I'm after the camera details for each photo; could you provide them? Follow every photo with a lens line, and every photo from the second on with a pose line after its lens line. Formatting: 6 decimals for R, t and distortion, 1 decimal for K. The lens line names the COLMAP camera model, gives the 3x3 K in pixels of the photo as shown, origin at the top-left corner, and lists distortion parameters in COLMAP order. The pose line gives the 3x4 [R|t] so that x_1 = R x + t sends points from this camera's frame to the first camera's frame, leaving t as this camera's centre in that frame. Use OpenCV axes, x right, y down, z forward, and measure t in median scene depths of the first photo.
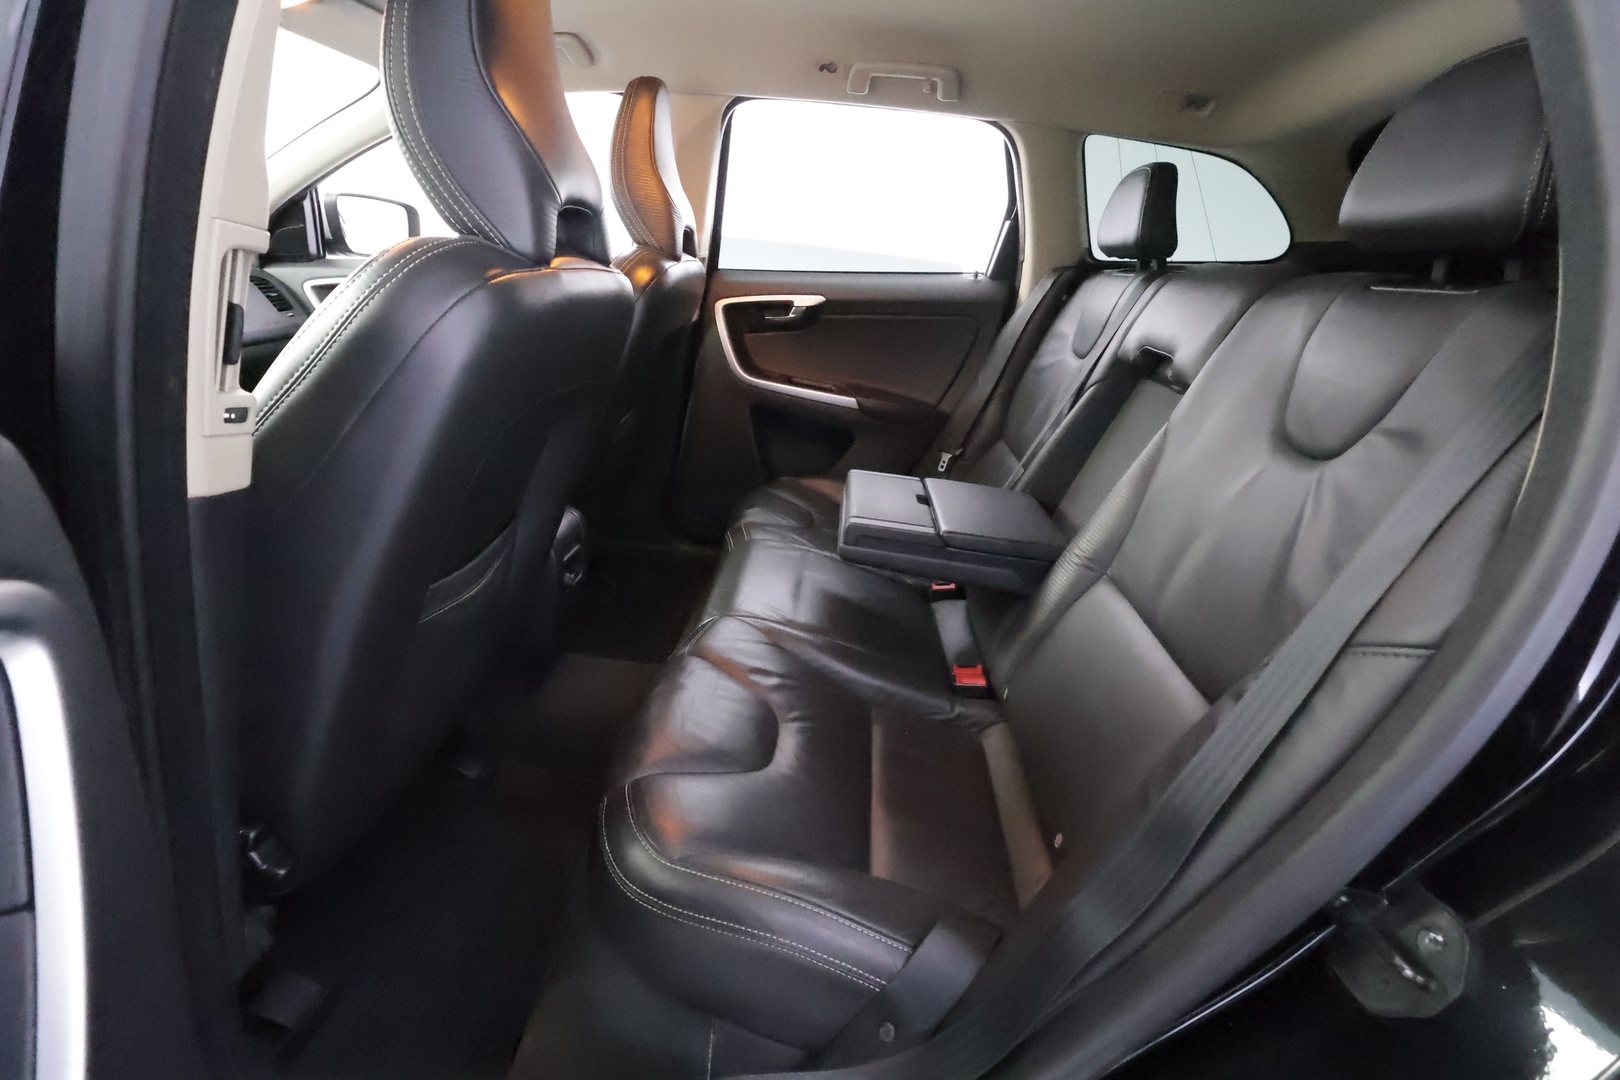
lens RADIAL K [[745.0, 0, 811.6], [0, 745.0, 543.1], [0, 0, 1]] dist [-0.002229, 0.000674]
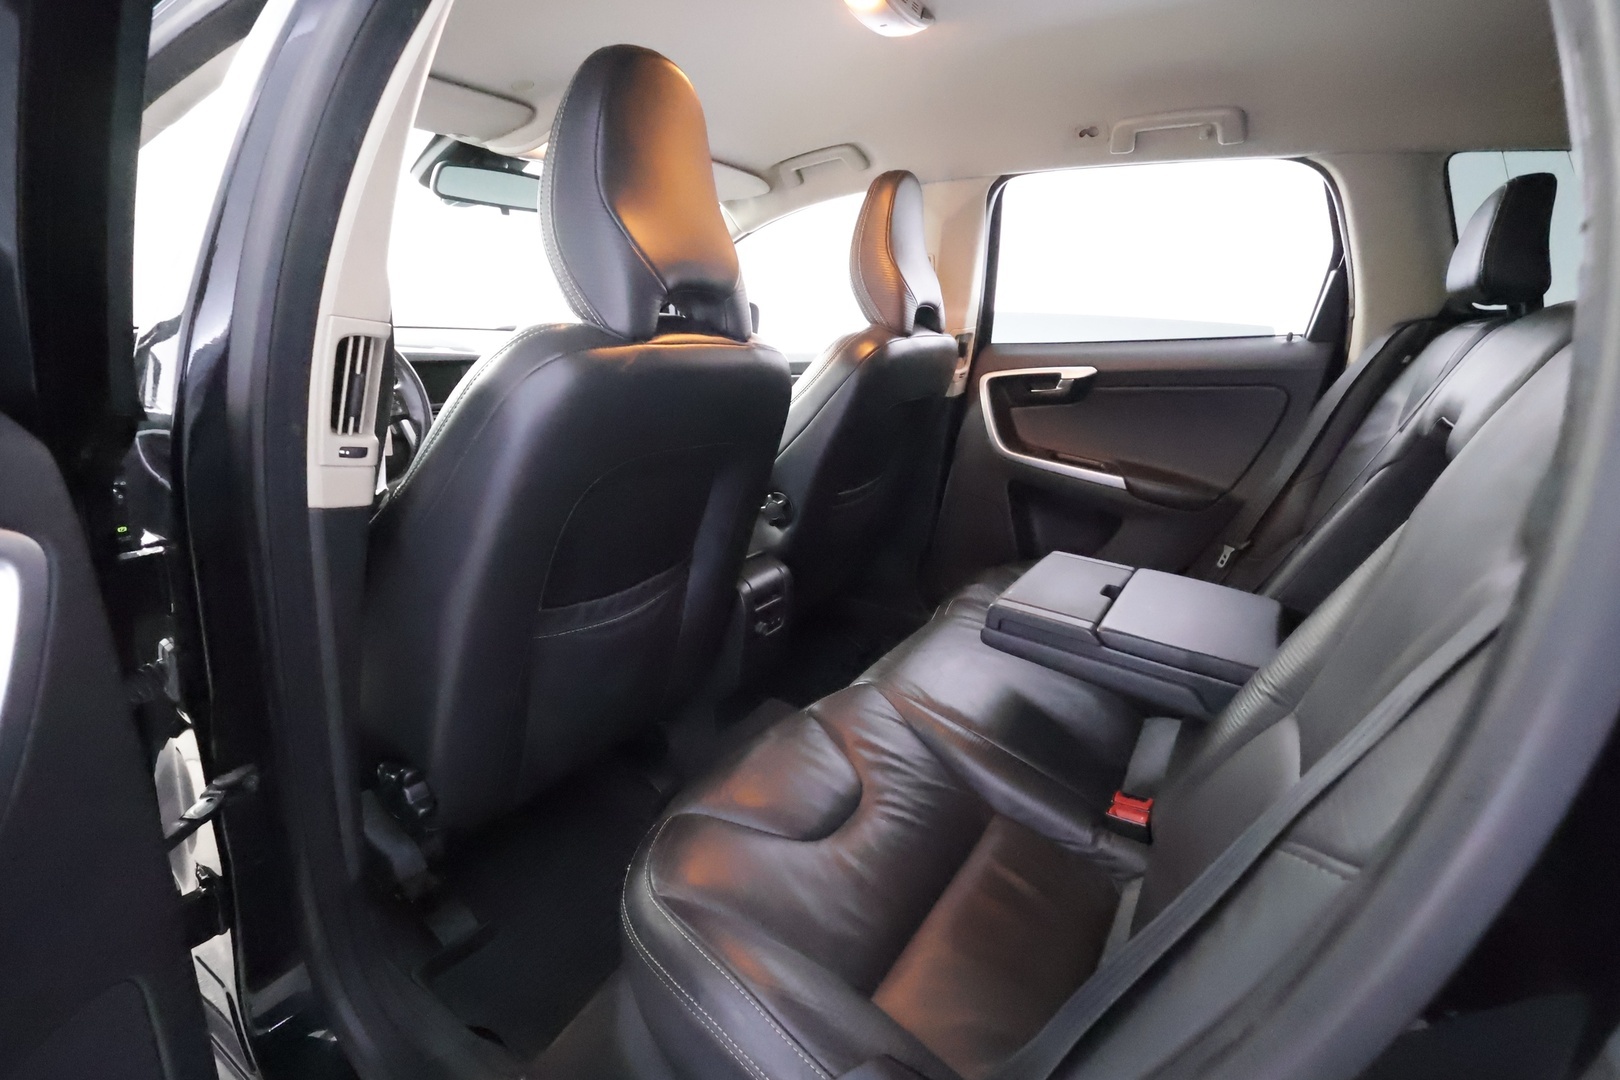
lens RADIAL K [[745.0, 0, 811.6], [0, 745.0, 543.1], [0, 0, 1]] dist [-0.002229, 0.000674]
pose [[0.873404, 0.083731, -0.479744, 0.188664], [-0.132299, 0.988856, -0.068271, -0.006318], [0.468682, 0.123097, 0.874748, 0.057497]]
